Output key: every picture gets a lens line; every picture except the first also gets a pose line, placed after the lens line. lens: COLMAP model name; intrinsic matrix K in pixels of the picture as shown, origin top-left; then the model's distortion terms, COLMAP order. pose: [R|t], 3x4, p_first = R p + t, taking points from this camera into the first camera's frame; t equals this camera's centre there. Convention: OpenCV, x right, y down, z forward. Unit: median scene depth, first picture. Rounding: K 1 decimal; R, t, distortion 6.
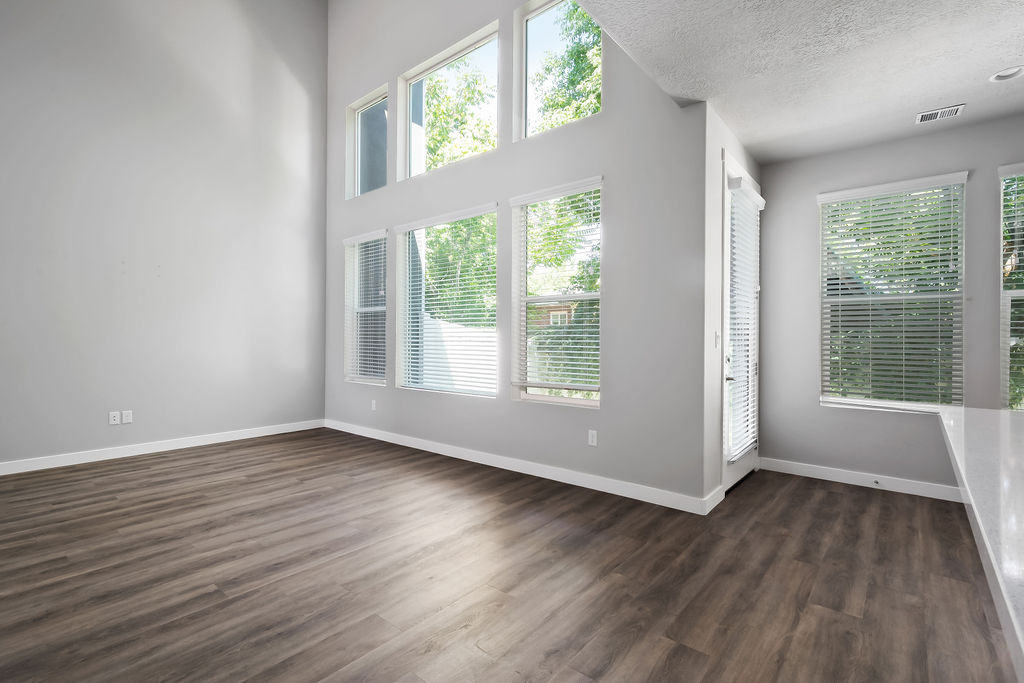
lens RADIAL K [[468.0, 0, 511.9], [0, 468.0, 339.8], [0, 0, 1]] dist [0.001844, 0.000714]
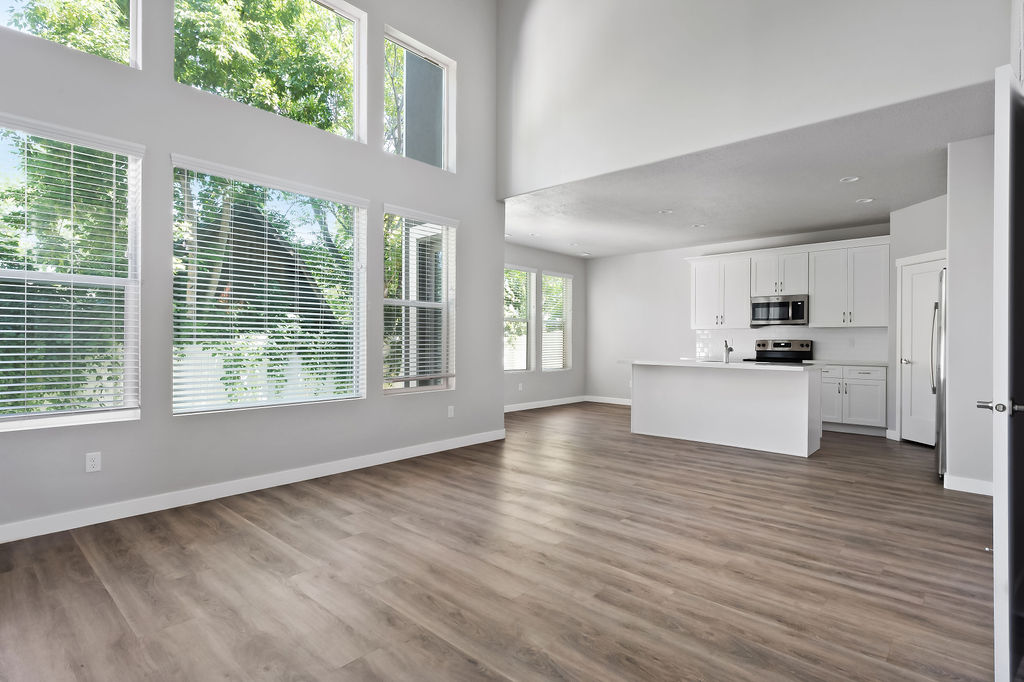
lens RADIAL K [[508.7, 0, 512.4], [0, 508.7, 341.8], [0, 0, 1]] dist [0.003632, -0.000193]
pose [[0.035634, -0.006765, 0.999342, -1.909102], [-0.007460, 0.999947, 0.007035, -0.005890], [-0.999337, -0.007706, 0.035582, 1.136937]]
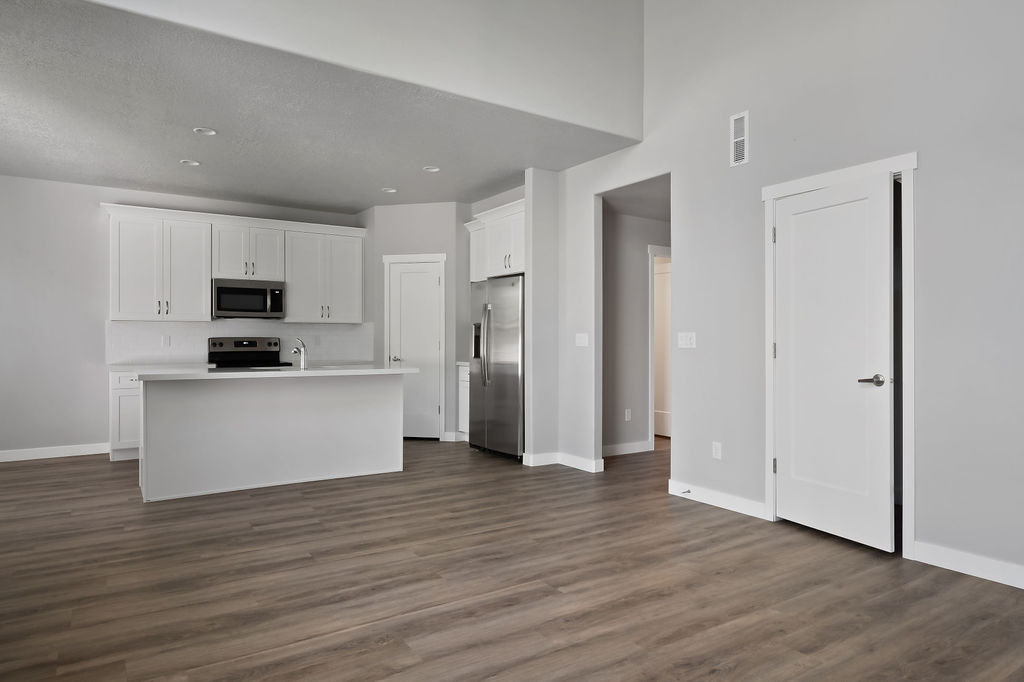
lens RADIAL K [[624.8, 0, 512.0], [0, 624.8, 343.5], [0, 0, 1]] dist [0.000898, 0.000466]
pose [[-0.957950, -0.006762, 0.286856, -0.811381], [-0.005926, 0.999975, 0.003781, 0.001999], [-0.286875, 0.001922, -0.957966, 2.041812]]
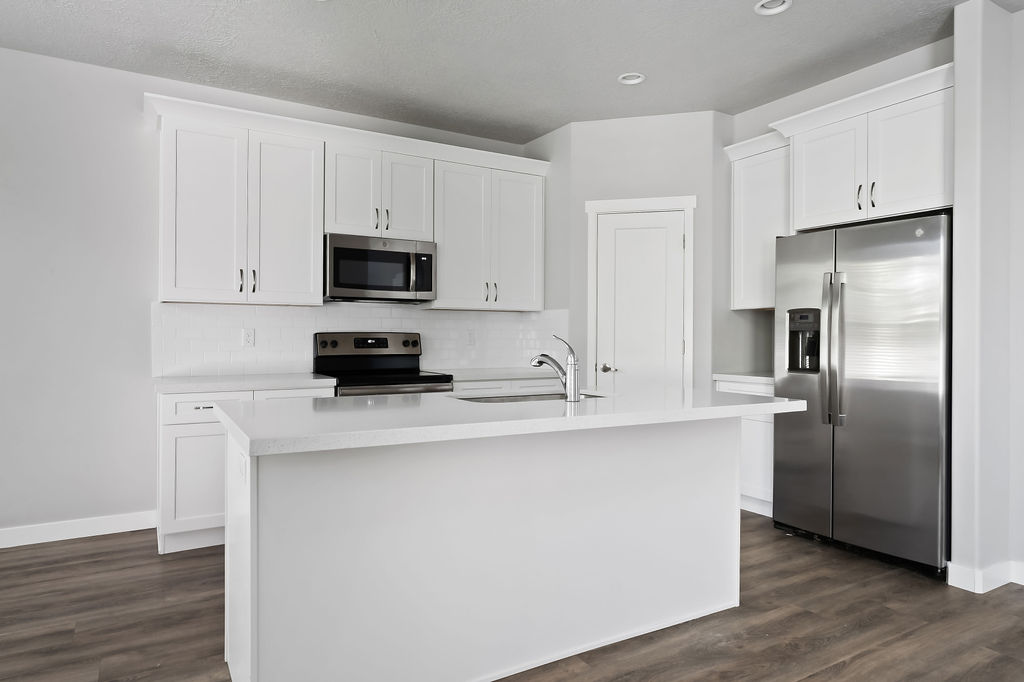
lens RADIAL K [[624.8, 0, 514.8], [0, 624.8, 338.3], [0, 0, 1]] dist [0.000898, 0.000466]
pose [[-0.944314, -0.011520, 0.328845, 0.220293], [-0.010751, 0.999934, 0.004154, -0.002646], [-0.328871, 0.000387, -0.944375, 1.180055]]
